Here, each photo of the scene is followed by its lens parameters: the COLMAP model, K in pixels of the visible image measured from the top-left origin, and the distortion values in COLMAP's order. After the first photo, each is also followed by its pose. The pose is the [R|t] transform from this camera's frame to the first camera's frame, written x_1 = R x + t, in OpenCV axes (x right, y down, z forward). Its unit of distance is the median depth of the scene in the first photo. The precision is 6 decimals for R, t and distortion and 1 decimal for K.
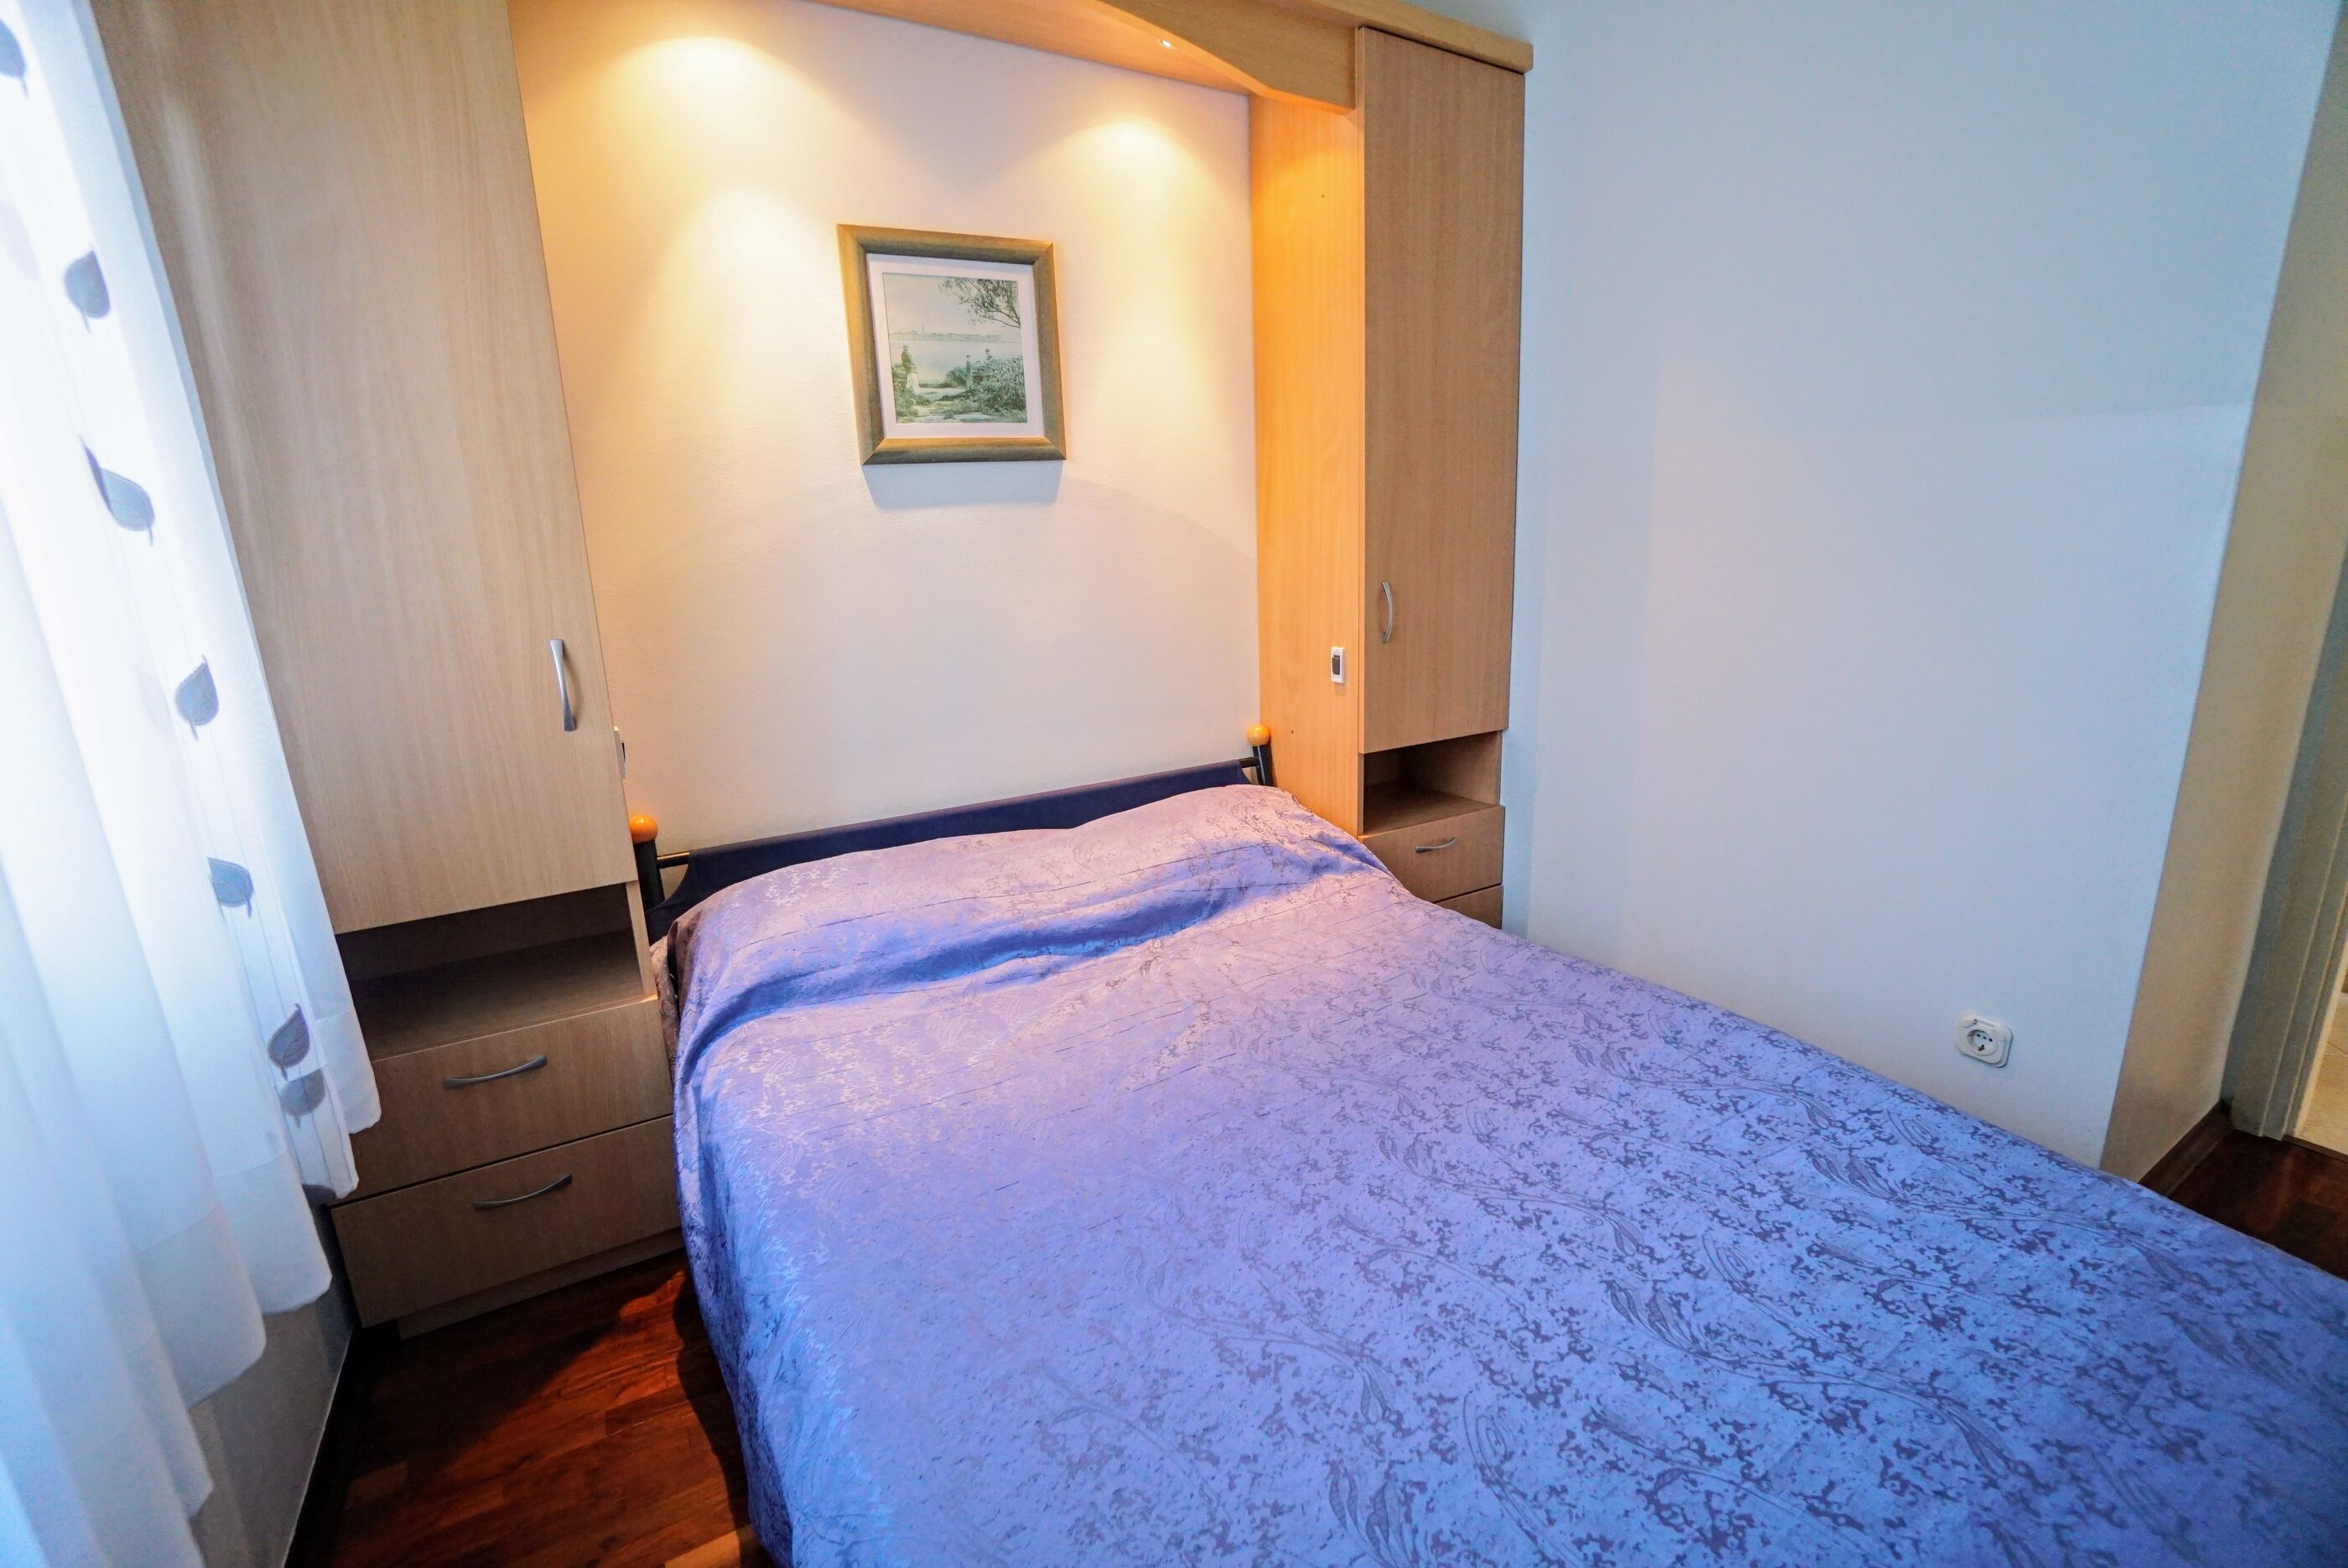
lens RADIAL K [[1035.0, 0, 1182.5], [0, 1035.0, 761.4], [0, 0, 1]] dist [-0.060980, 0.021425]
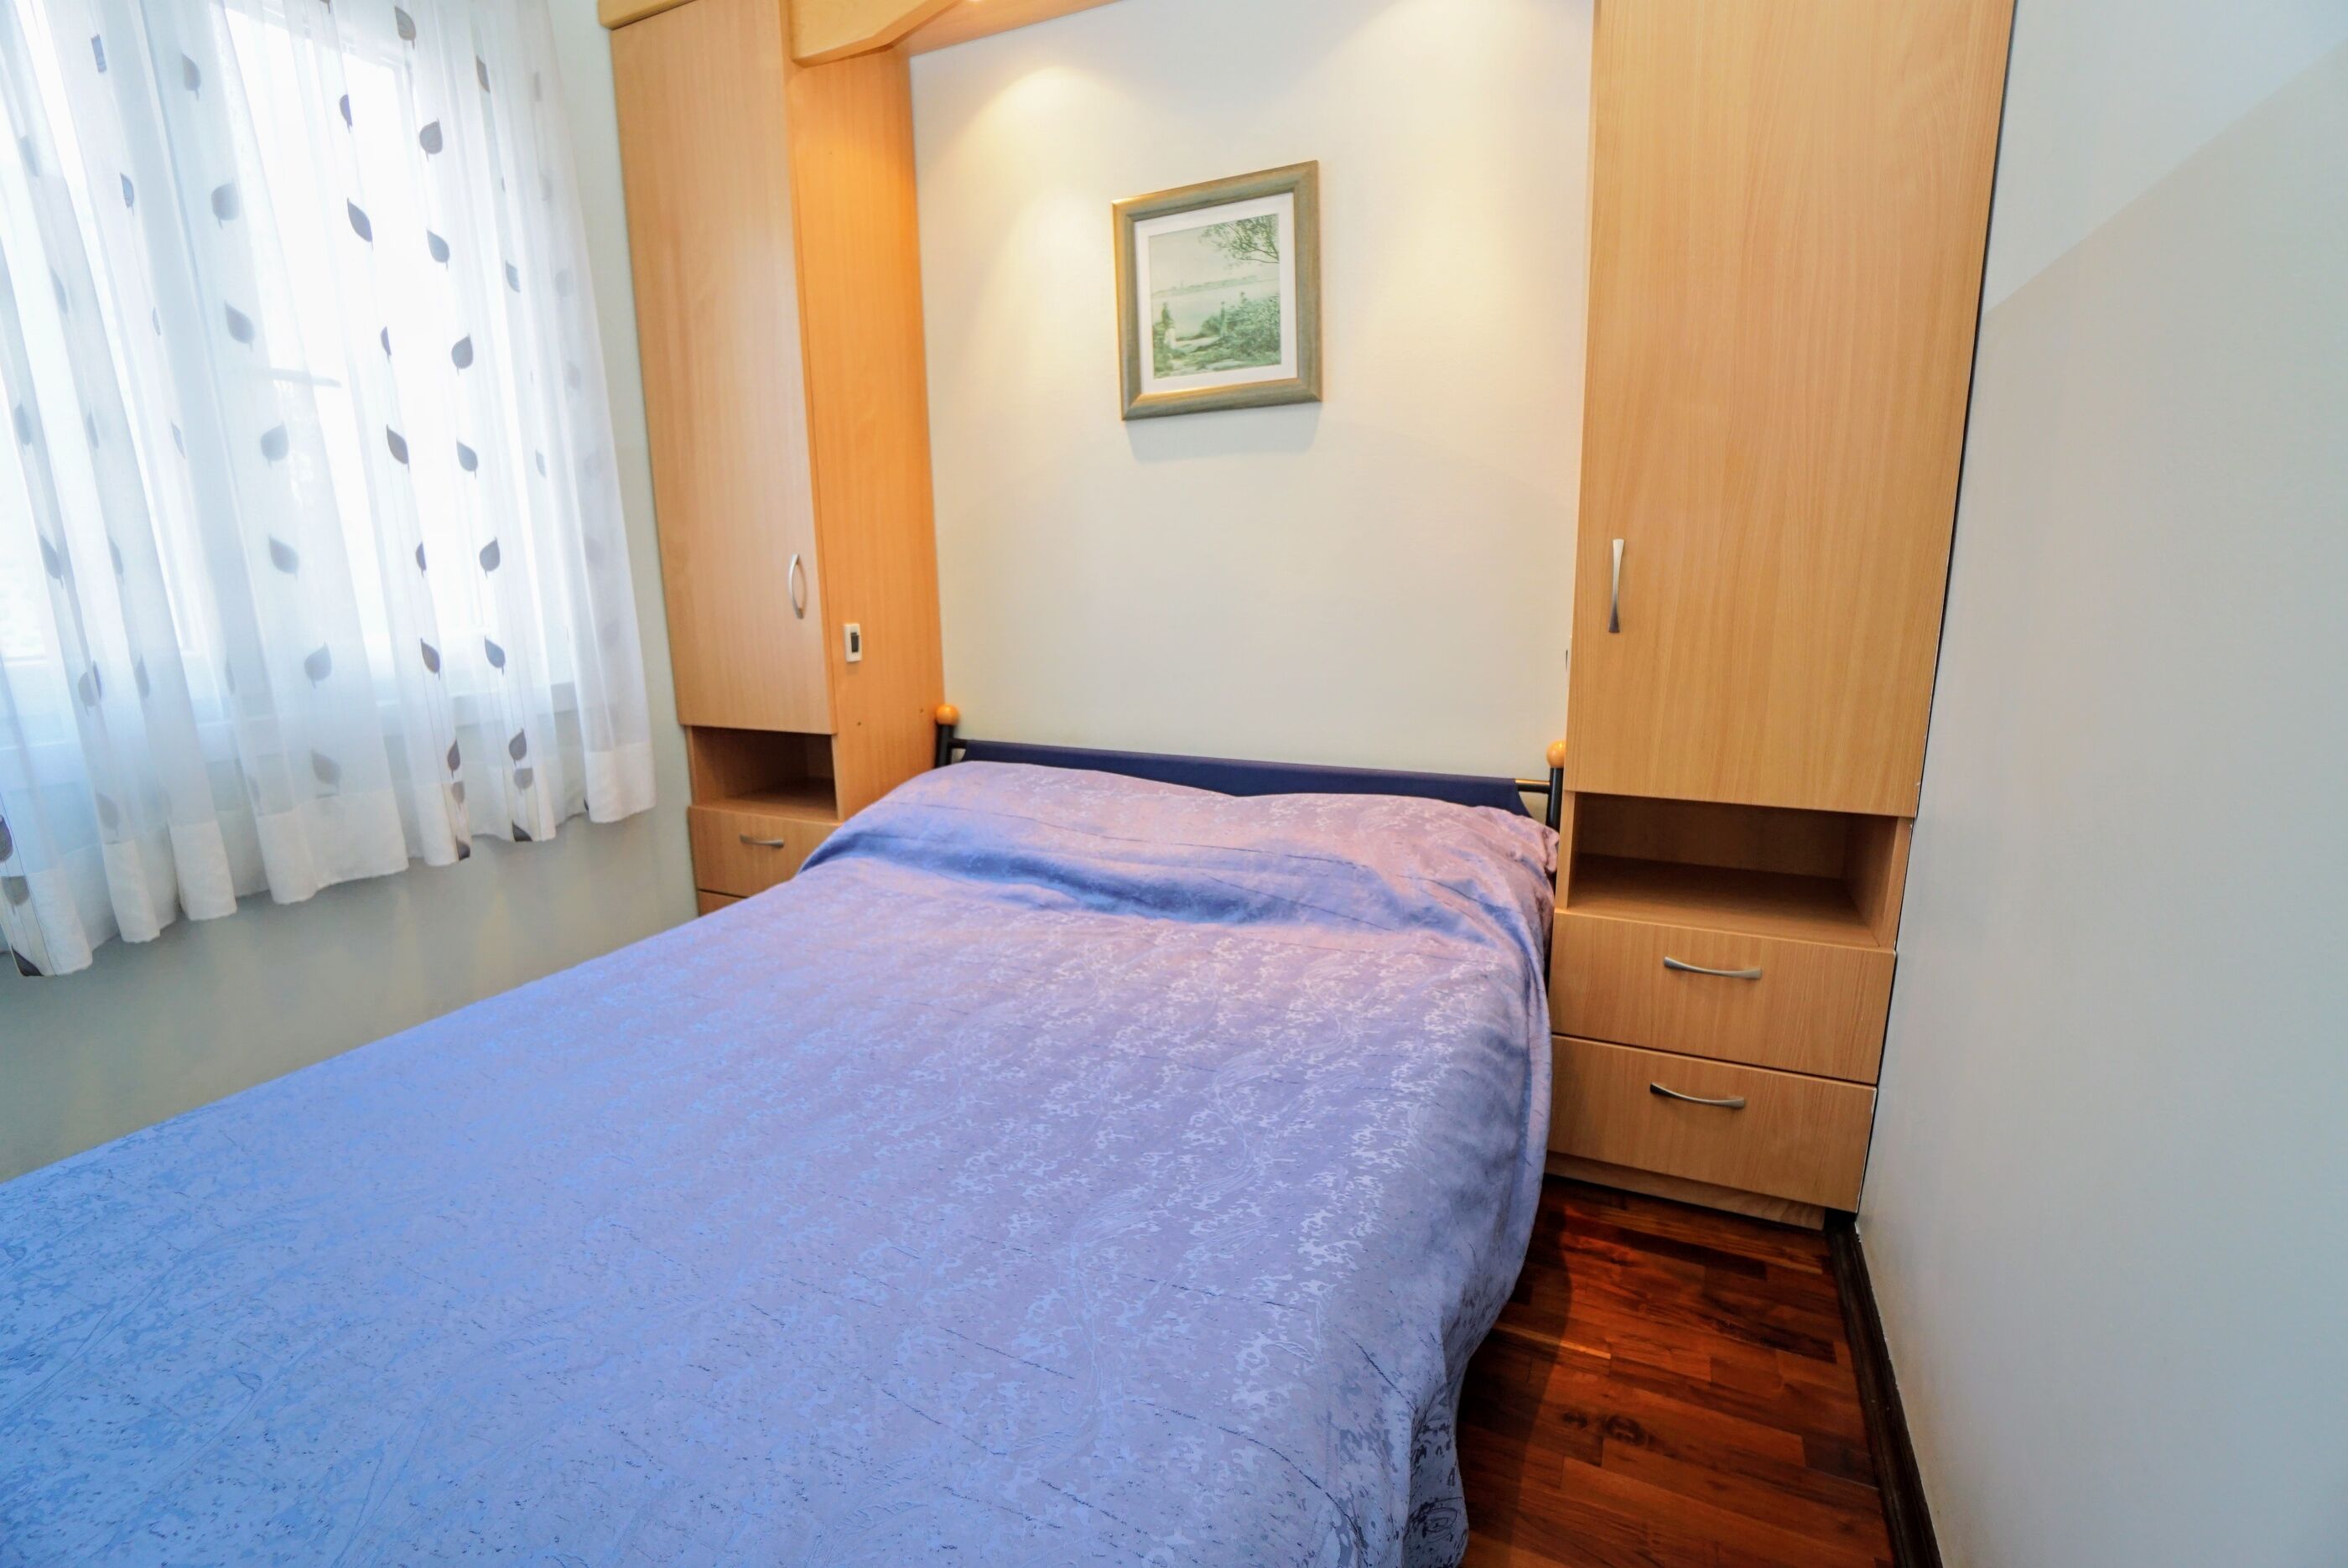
lens RADIAL K [[1035.0, 0, 1181.4], [0, 1035.0, 771.3], [0, 0, 1]] dist [-0.060980, 0.021425]
pose [[0.558961, 0.186011, -0.808061, 0.667981], [-0.188362, 0.977521, 0.094725, -0.042377], [0.807517, 0.099260, 0.581433, 0.453920]]
